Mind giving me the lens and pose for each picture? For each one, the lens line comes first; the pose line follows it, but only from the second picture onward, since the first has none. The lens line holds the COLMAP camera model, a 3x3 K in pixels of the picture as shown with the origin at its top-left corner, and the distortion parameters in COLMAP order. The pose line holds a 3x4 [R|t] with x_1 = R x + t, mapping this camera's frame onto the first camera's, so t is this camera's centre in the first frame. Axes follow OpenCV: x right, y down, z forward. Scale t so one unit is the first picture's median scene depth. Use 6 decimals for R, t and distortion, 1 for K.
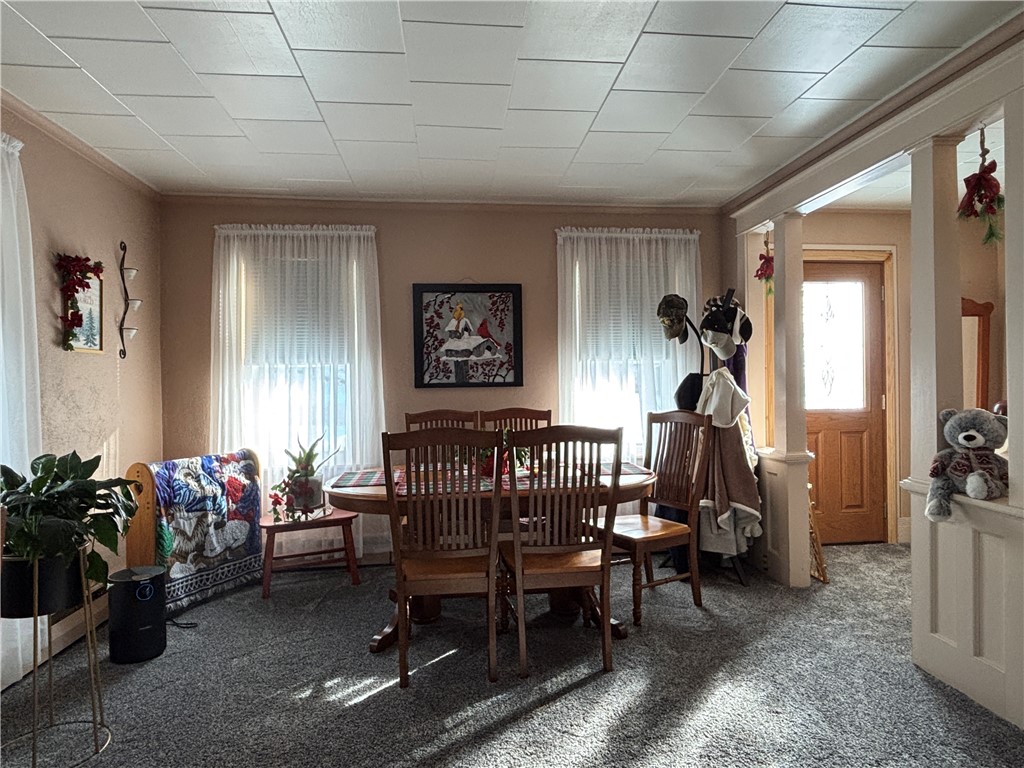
lens RADIAL K [[618.5, 0, 512.7], [0, 618.5, 387.2], [0, 0, 1]] dist [-0.007193, -0.001171]
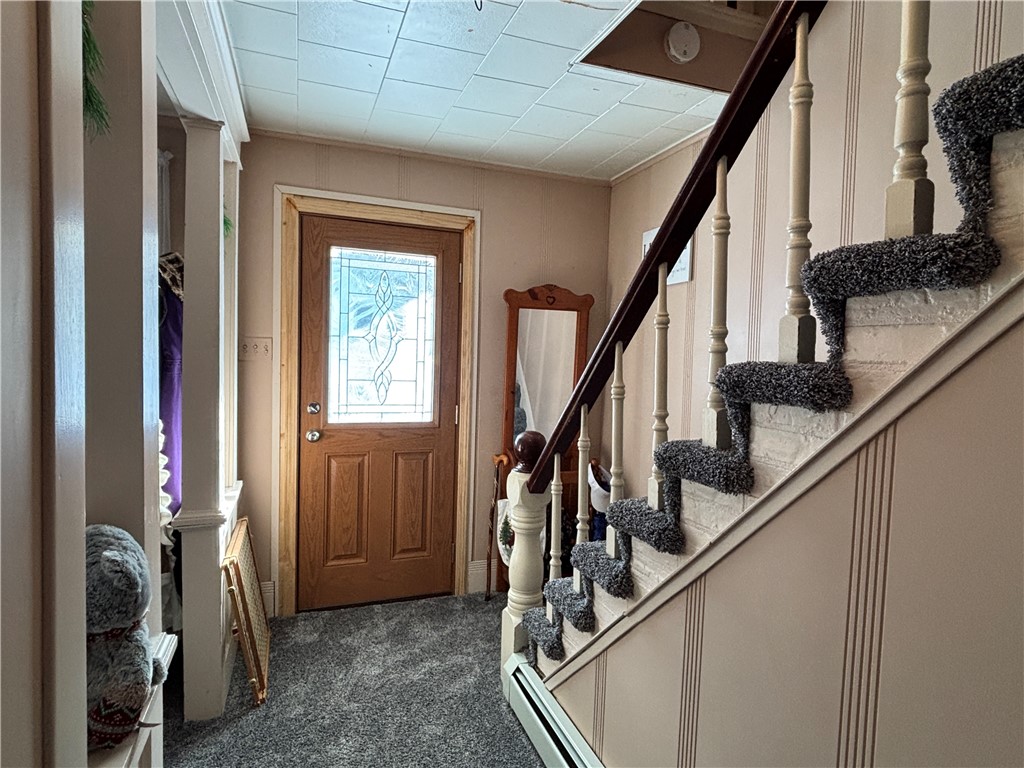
lens RADIAL K [[575.1, 0, 510.0], [0, 575.1, 380.8], [0, 0, 1]] dist [0.006686, -0.007196]
pose [[0.968933, 0.031820, 0.245269, 0.489701], [-0.042628, 0.998334, 0.038884, -0.049245], [-0.243623, -0.048132, 0.968675, 0.290152]]
